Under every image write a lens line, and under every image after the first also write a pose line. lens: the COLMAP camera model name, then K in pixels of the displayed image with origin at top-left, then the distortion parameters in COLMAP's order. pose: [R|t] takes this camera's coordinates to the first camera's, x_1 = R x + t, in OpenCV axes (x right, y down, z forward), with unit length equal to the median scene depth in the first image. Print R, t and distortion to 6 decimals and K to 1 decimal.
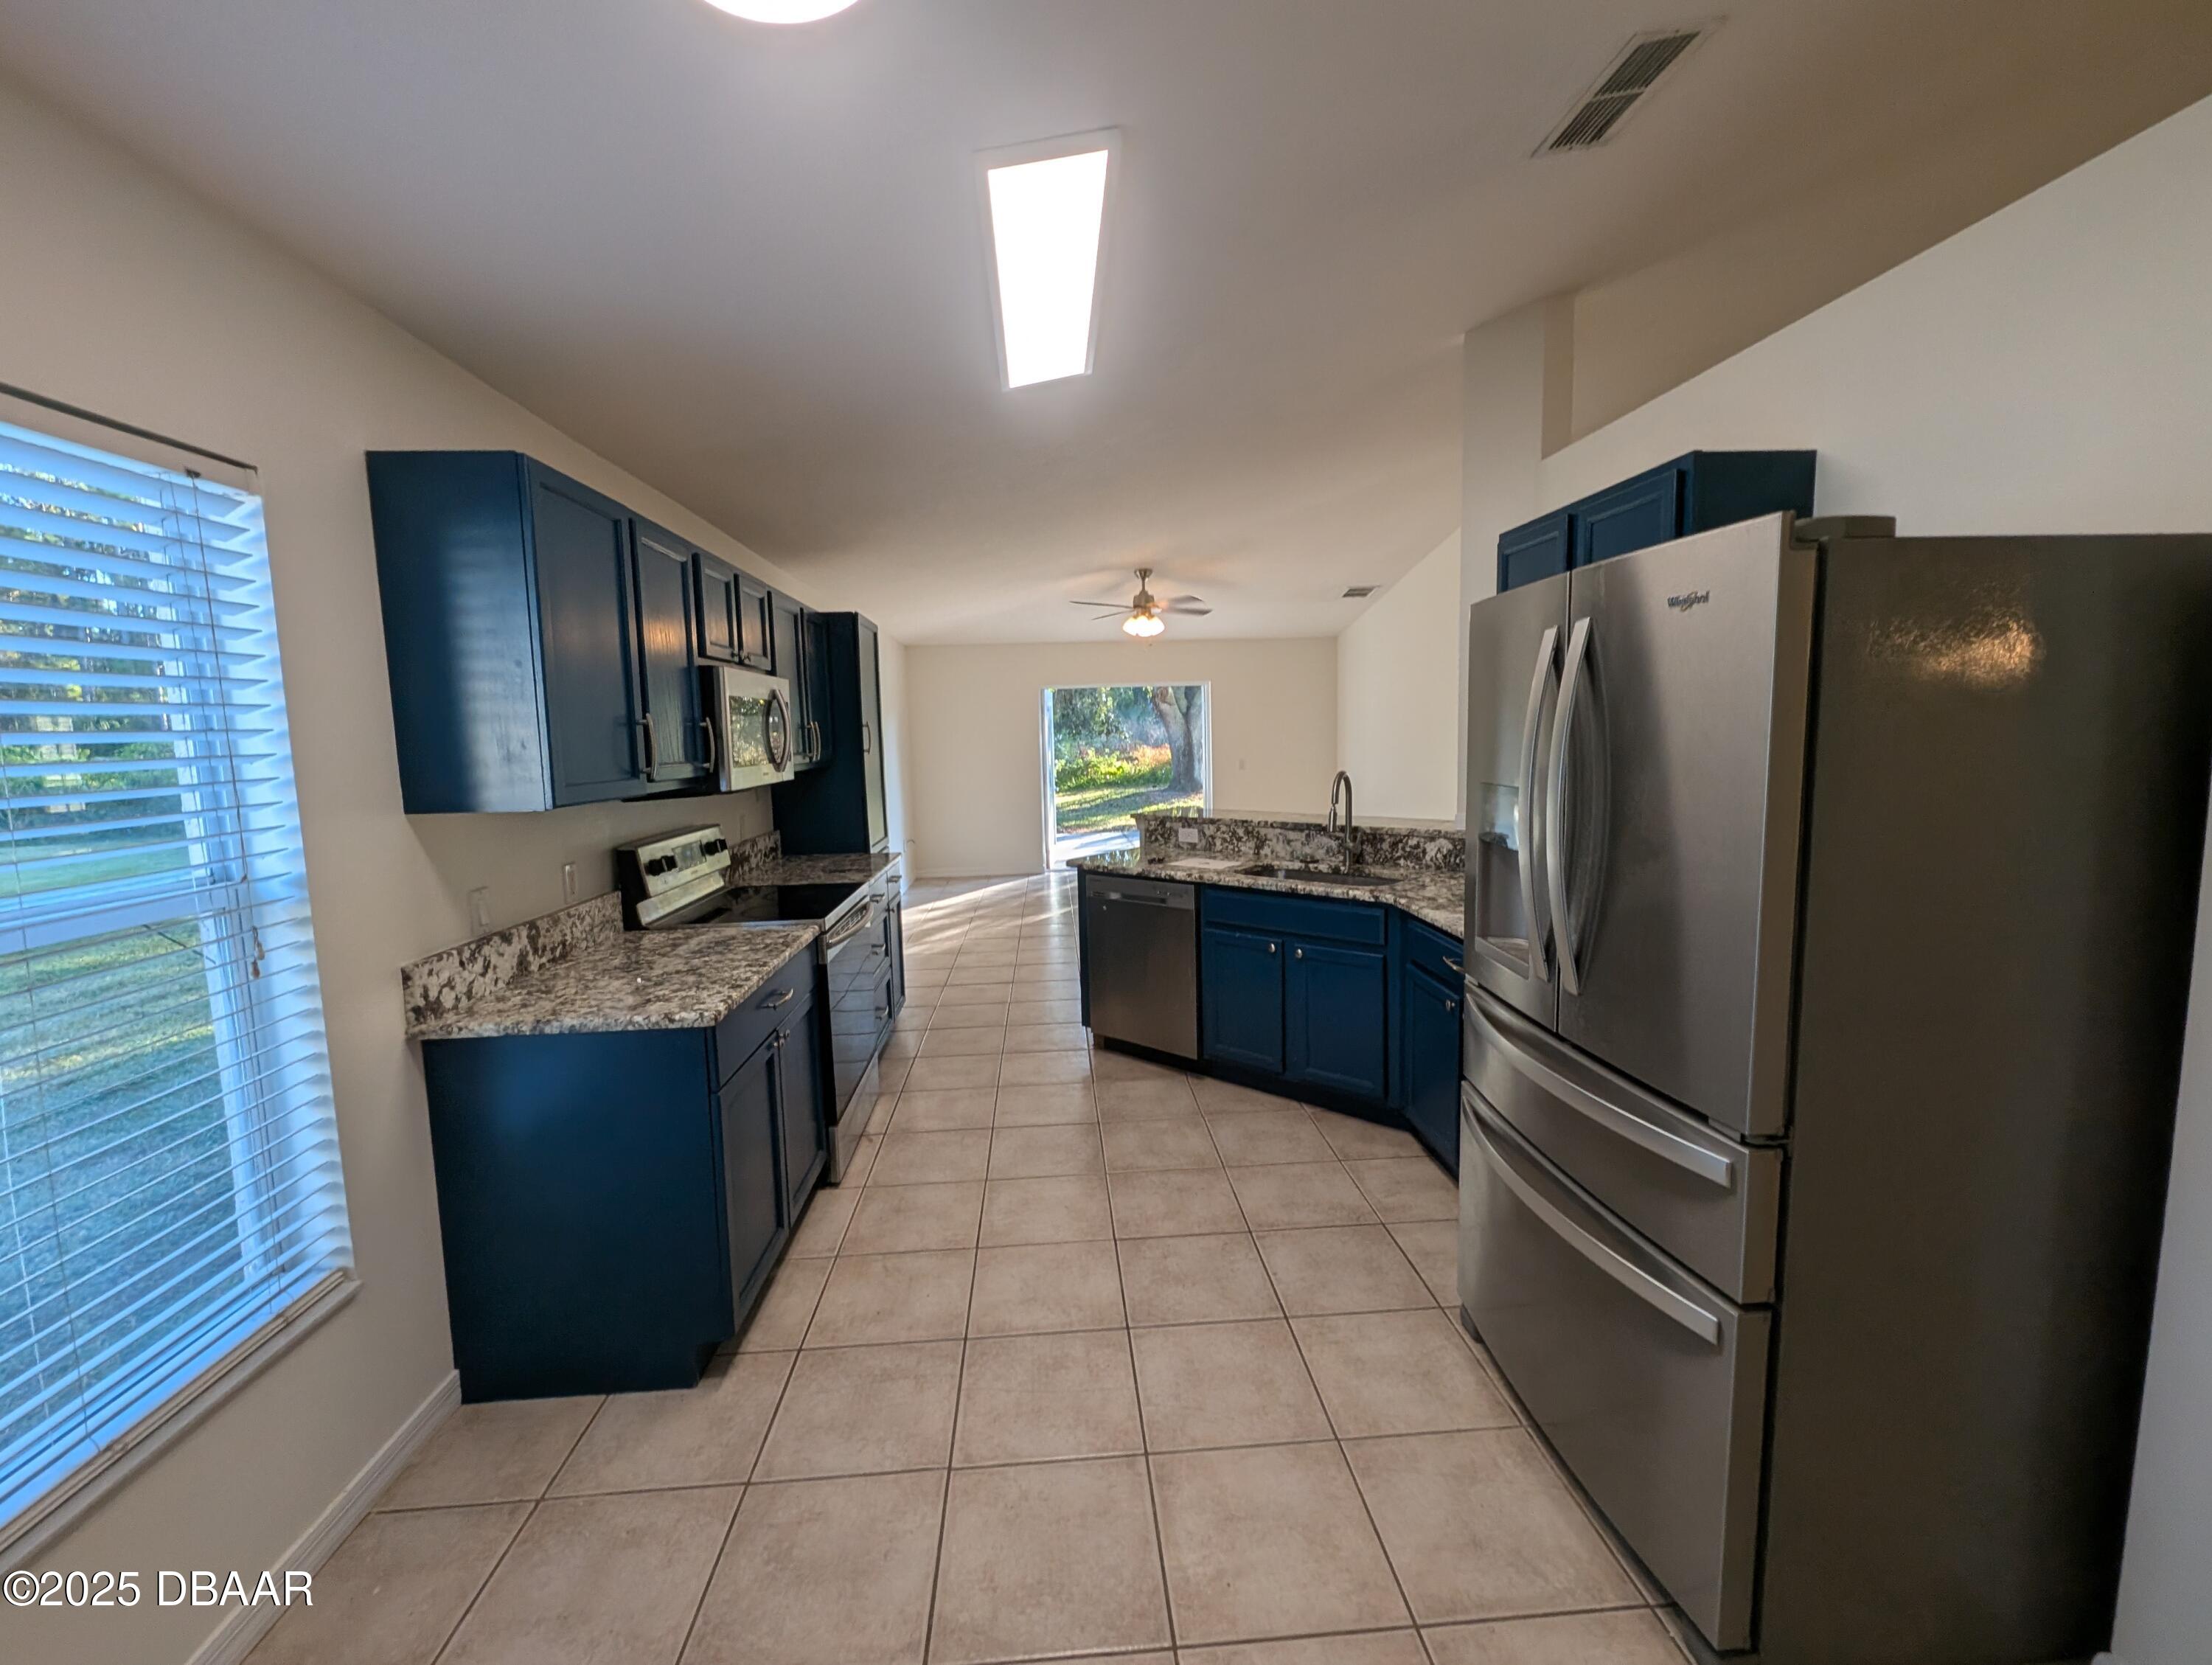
lens RADIAL K [[913.0, 0, 1106.6], [0, 913.0, 815.3], [0, 0, 1]] dist [0.003692, -0.002326]
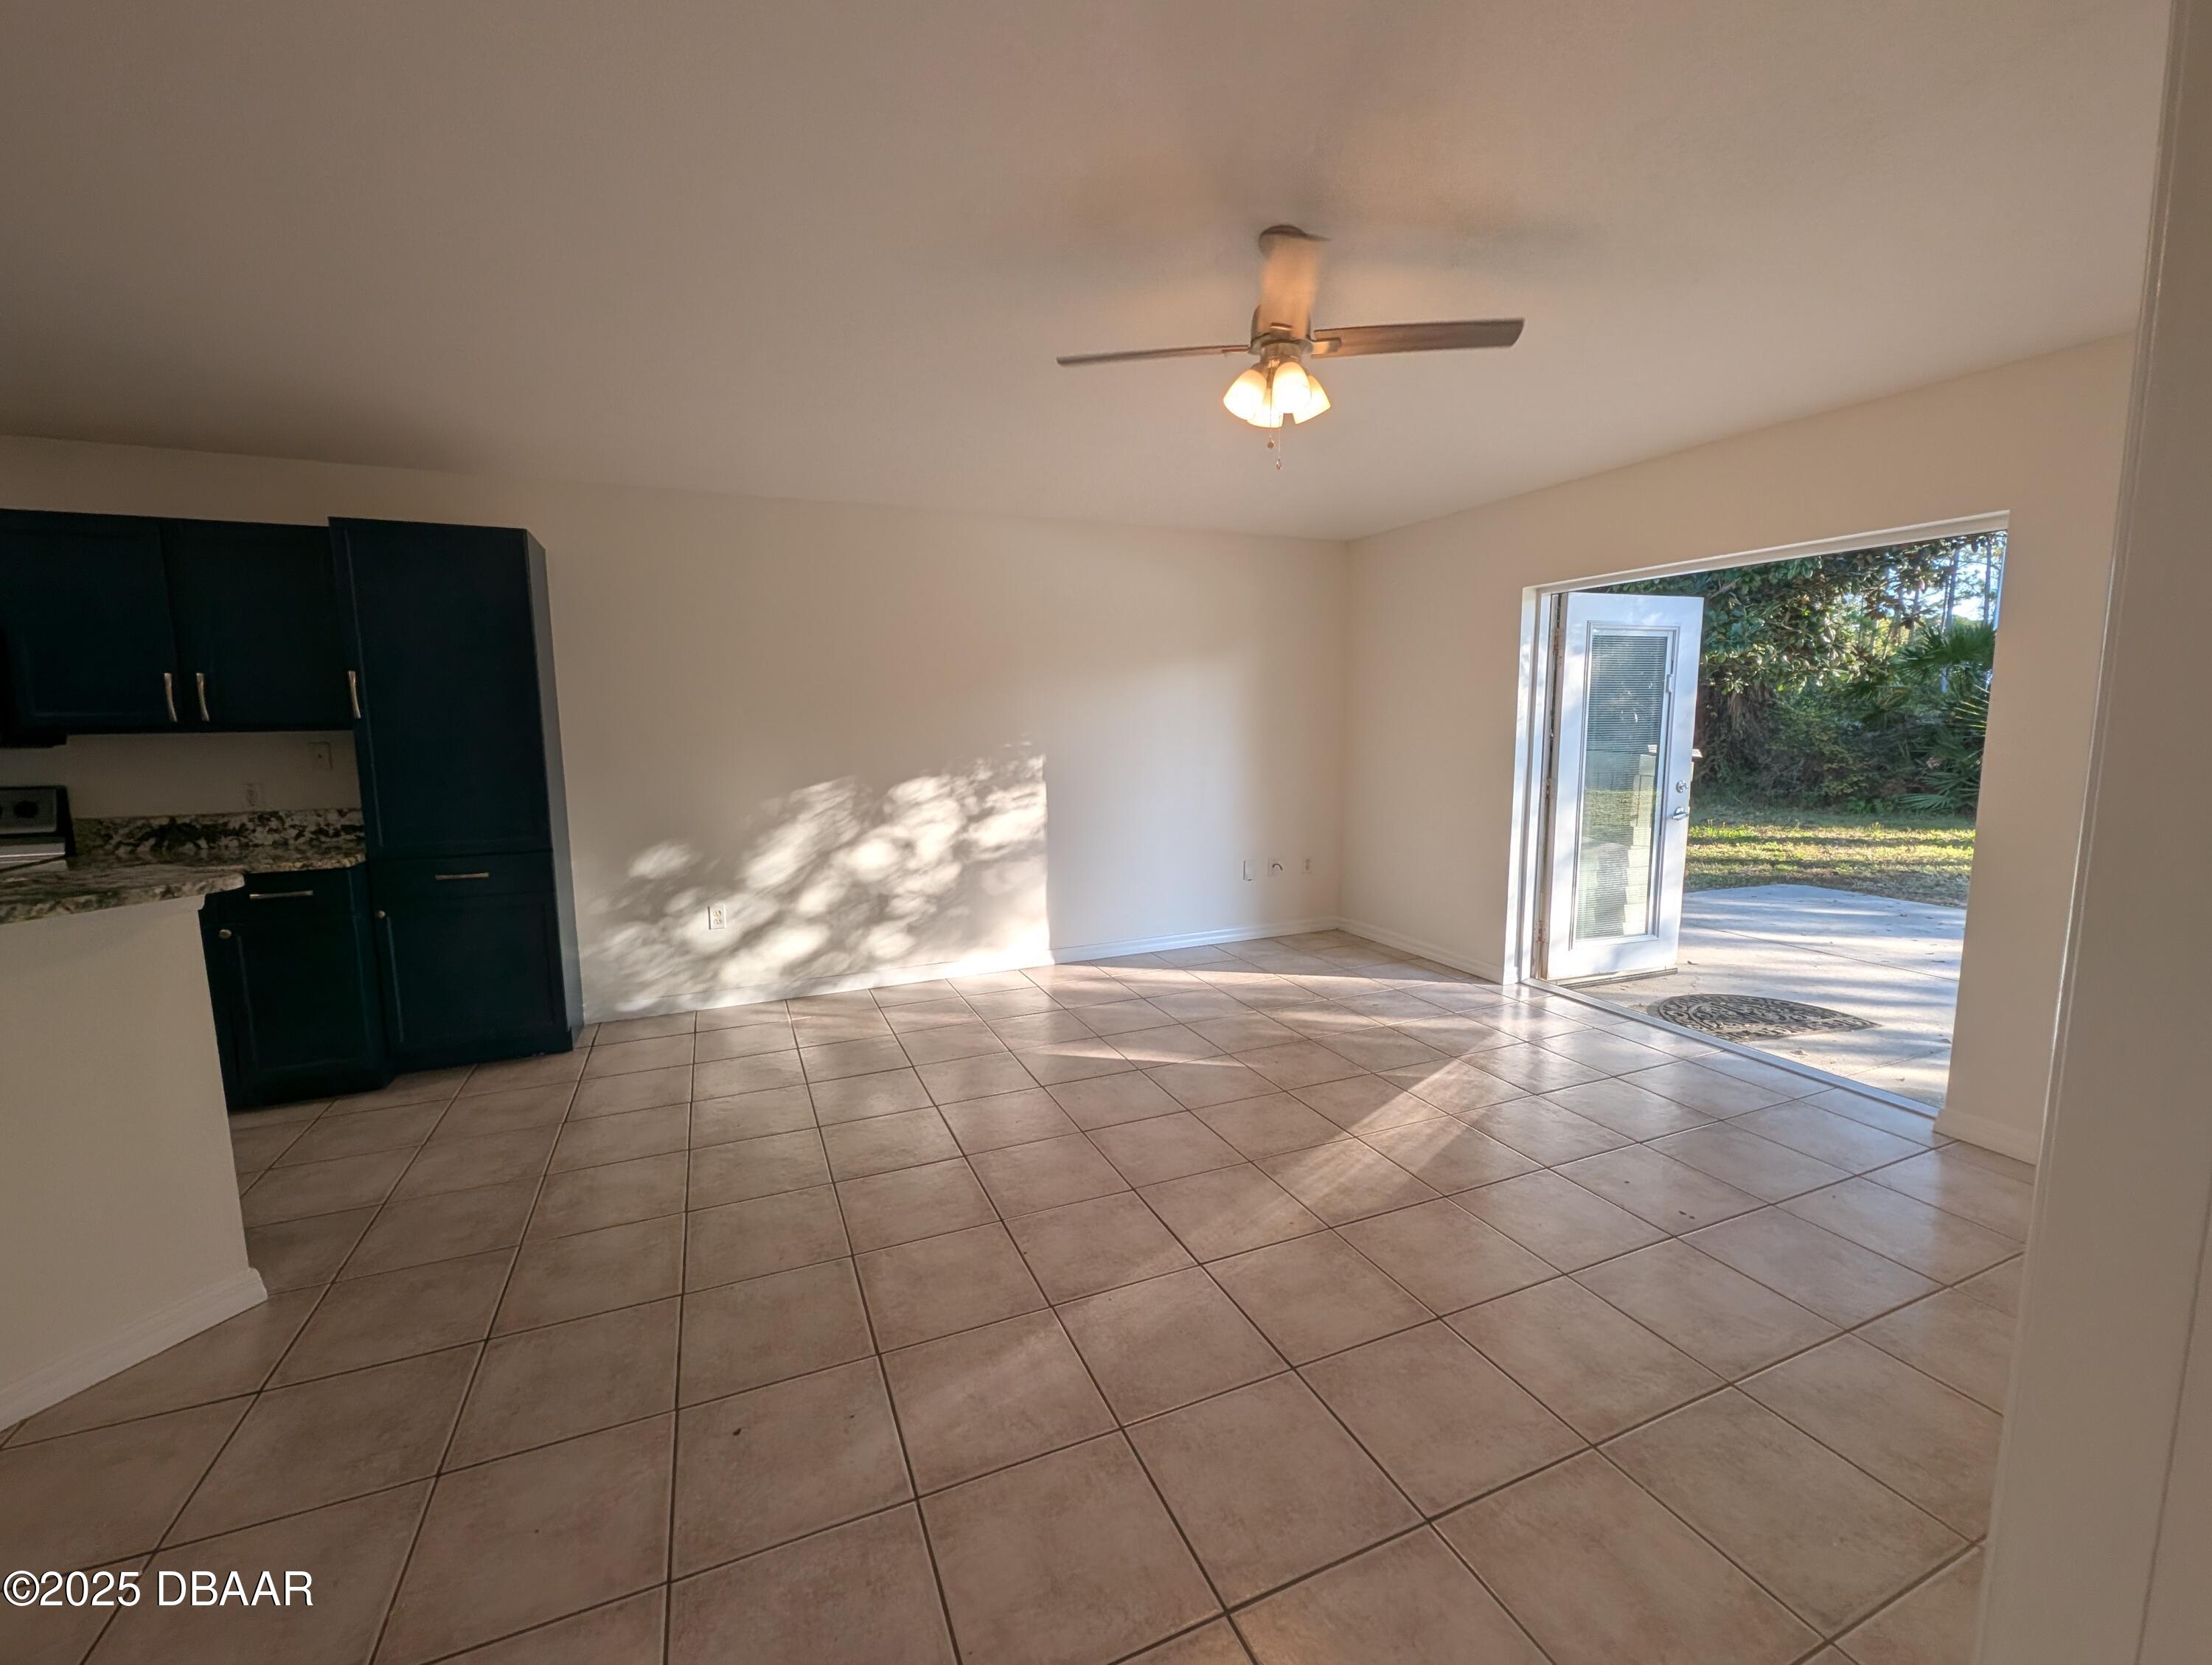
lens RADIAL K [[913.0, 0, 1103.8], [0, 913.0, 820.8], [0, 0, 1]] dist [0.003692, -0.002326]
pose [[0.332559, 0.133985, -0.933516, 0.690186], [-0.085594, 0.990059, 0.111608, -0.130506], [0.939190, 0.042787, 0.340721, 1.456207]]
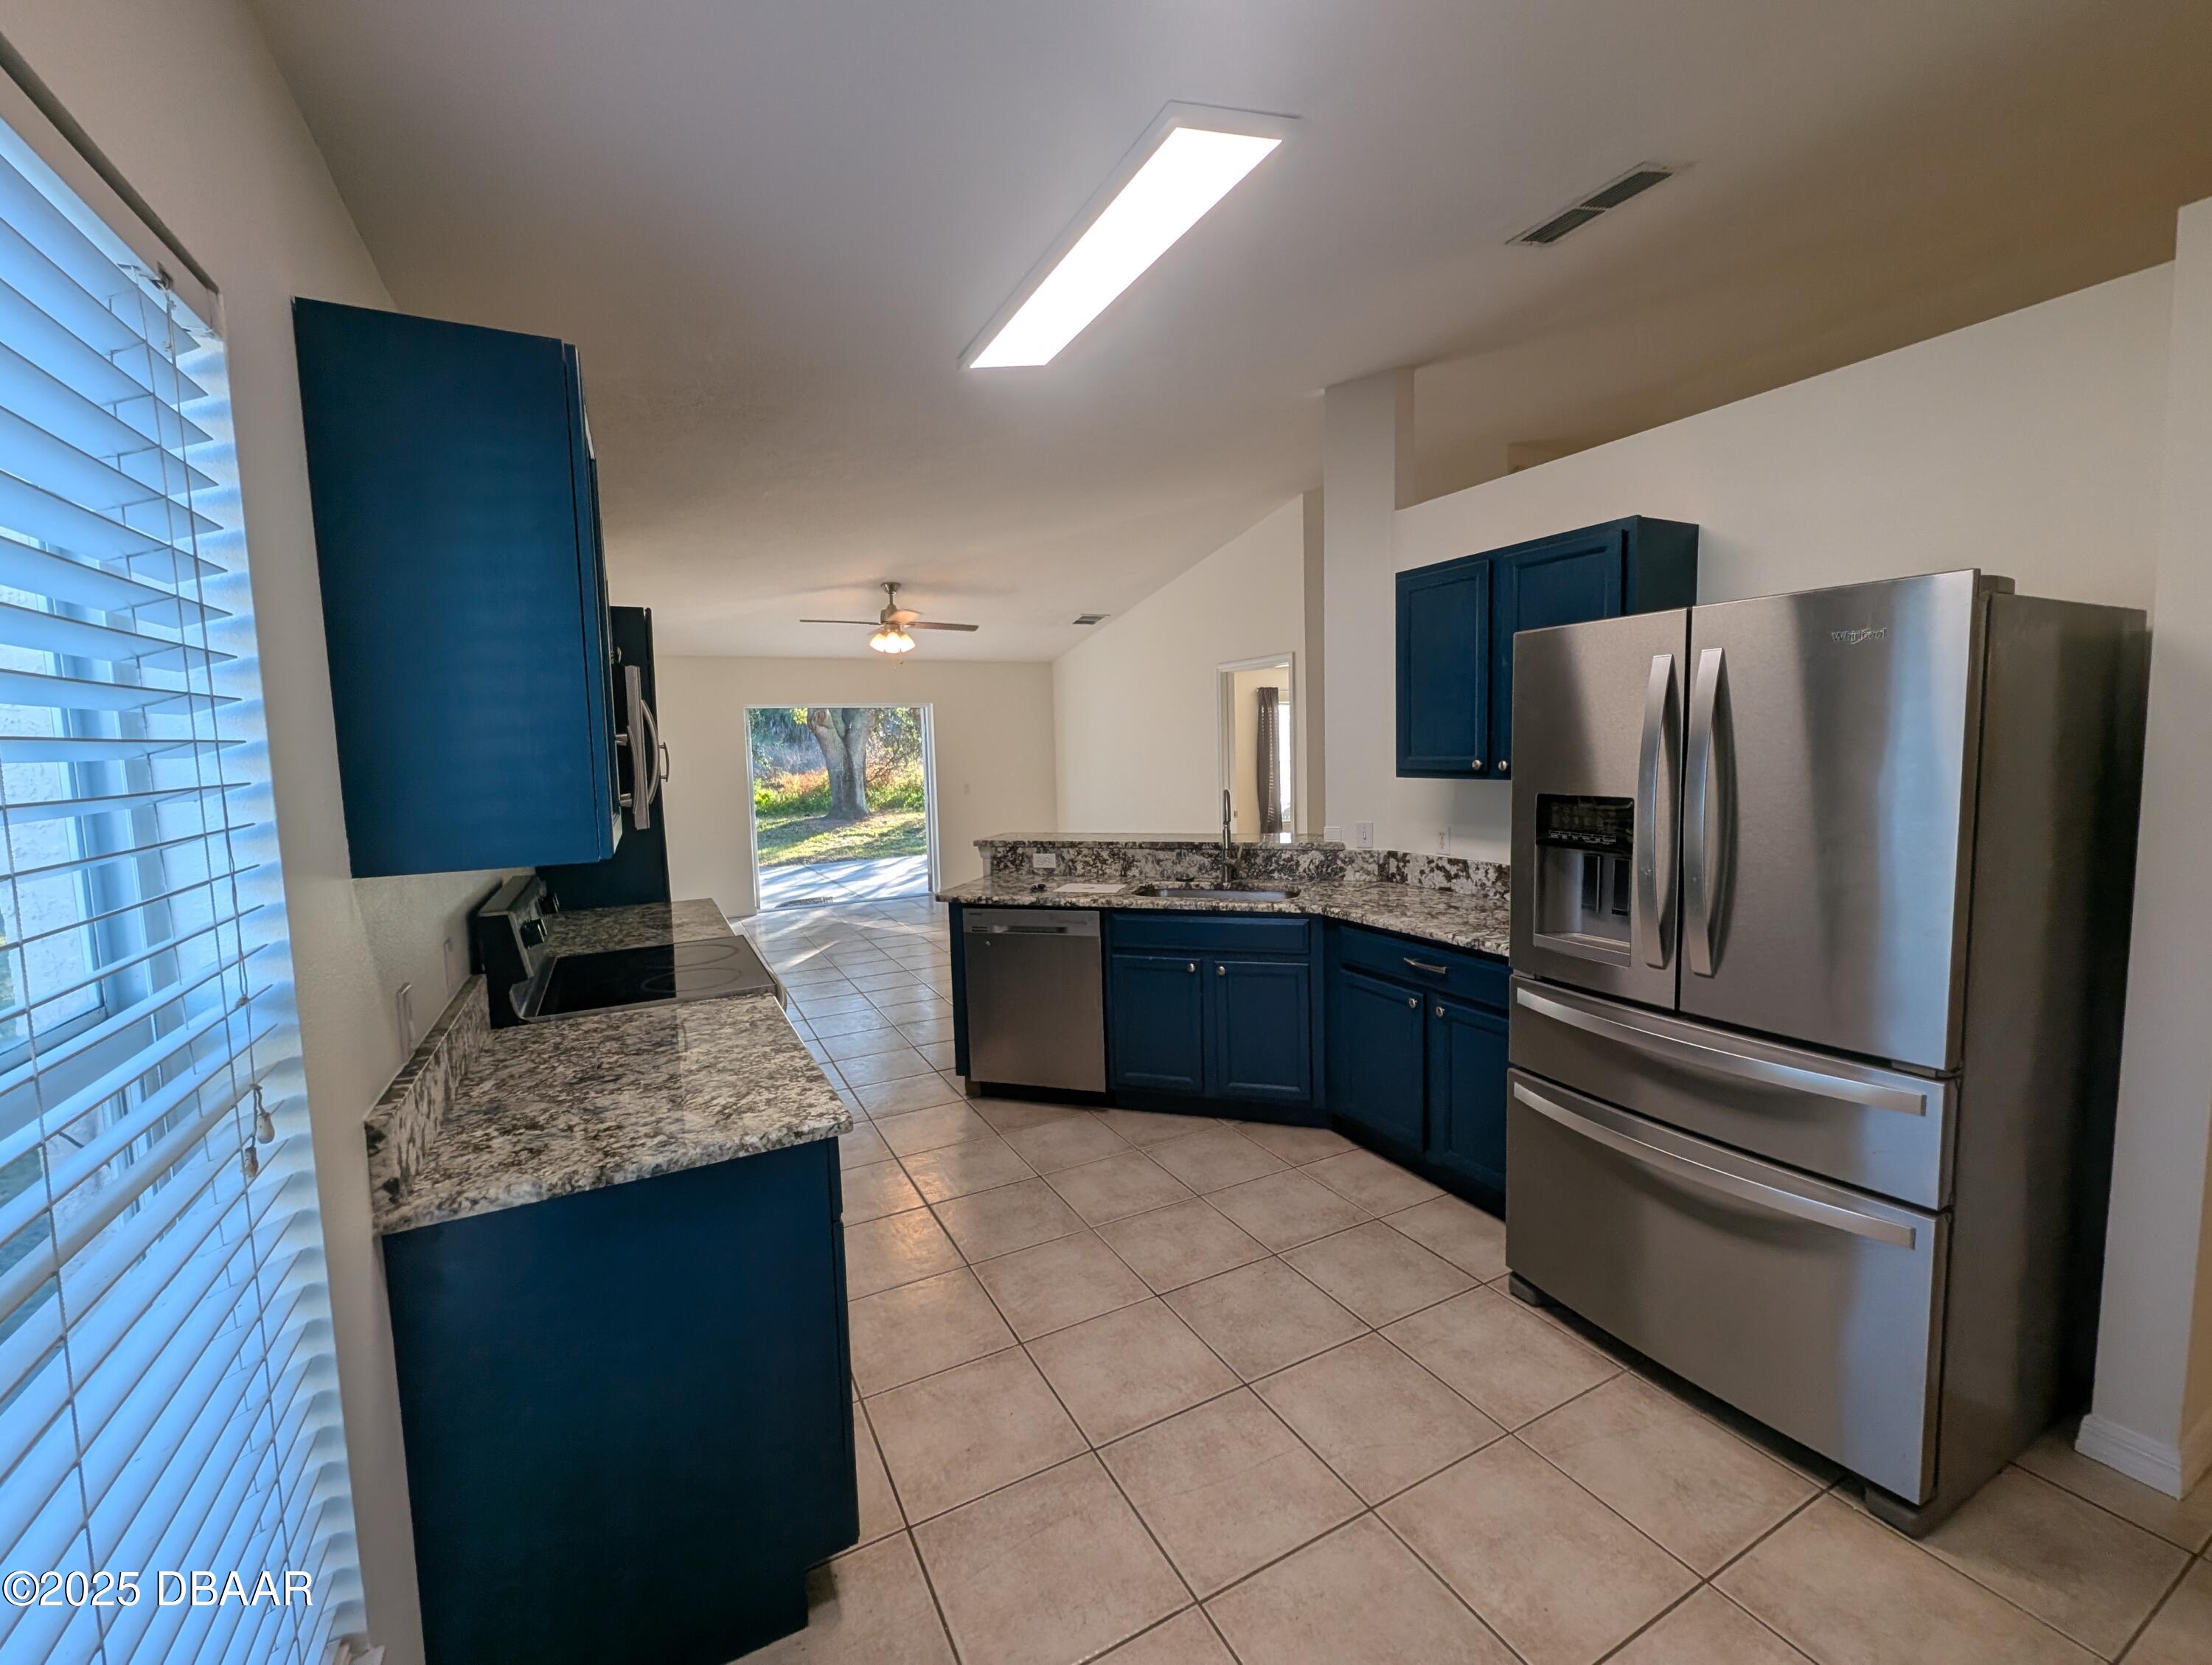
lens RADIAL K [[913.0, 0, 1106.0], [0, 913.0, 815.9], [0, 0, 1]] dist [0.003692, -0.002326]
pose [[0.915117, -0.029902, 0.402077, -0.254146], [0.040731, 0.999001, -0.018407, -0.004951], [-0.401125, 0.033222, 0.915421, 0.099063]]
